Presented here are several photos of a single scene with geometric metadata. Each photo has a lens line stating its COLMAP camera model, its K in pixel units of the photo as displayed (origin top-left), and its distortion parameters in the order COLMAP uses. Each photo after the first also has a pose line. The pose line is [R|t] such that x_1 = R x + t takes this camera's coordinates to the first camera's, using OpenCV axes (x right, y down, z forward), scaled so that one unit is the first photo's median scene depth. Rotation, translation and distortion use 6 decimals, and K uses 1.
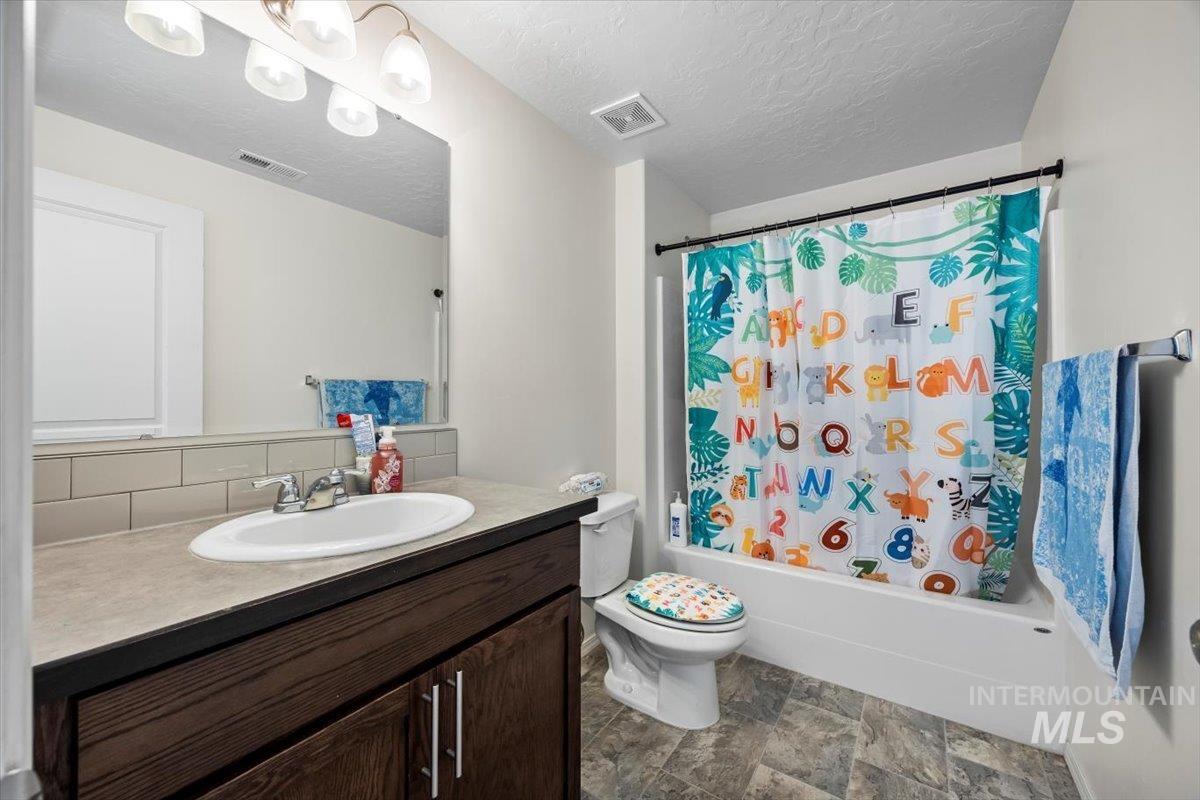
lens RADIAL K [[468.5, 0, 603.4], [0, 468.5, 393.4], [0, 0, 1]] dist [-0.000366, -0.000758]
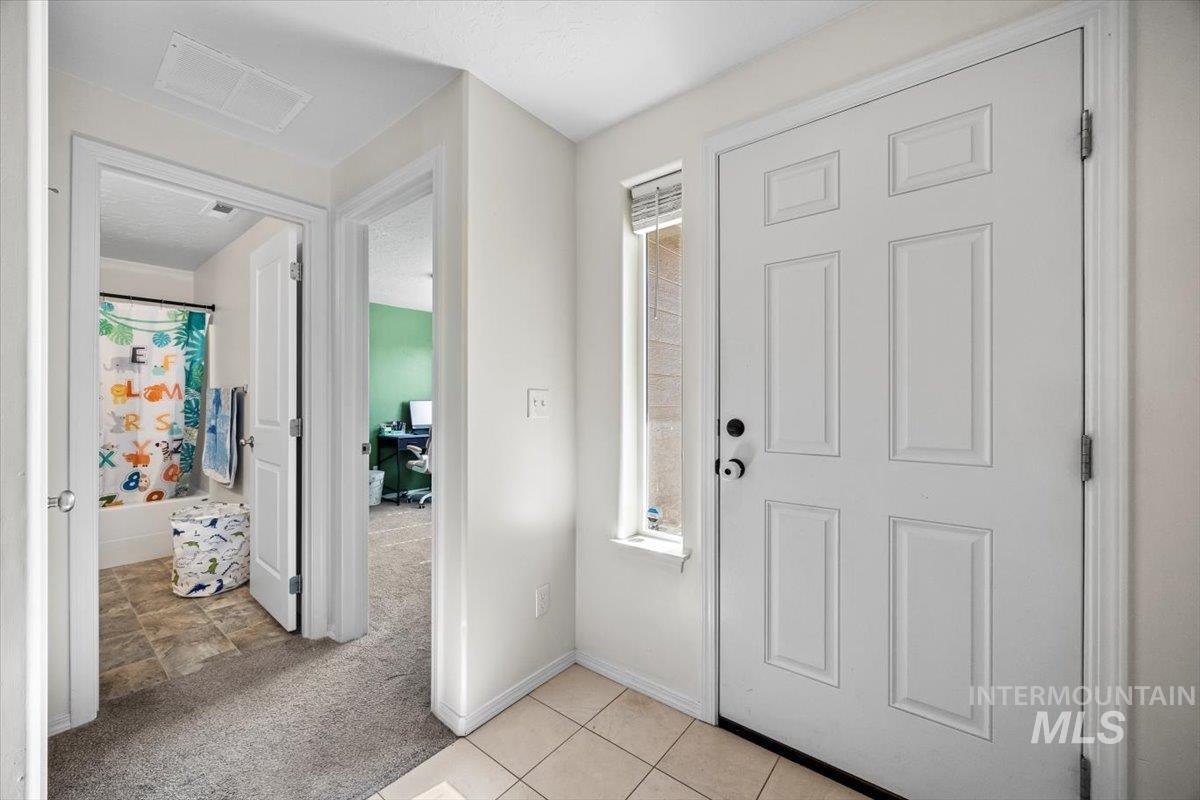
lens RADIAL K [[468.5, 0, 592.2], [0, 468.5, 400.3], [0, 0, 1]] dist [-0.000366, -0.000758]
pose [[0.091079, 0.004287, 0.995834, -1.139079], [-0.008539, 0.999957, -0.003524, -0.007573], [-0.995807, -0.008182, 0.091112, -1.066715]]
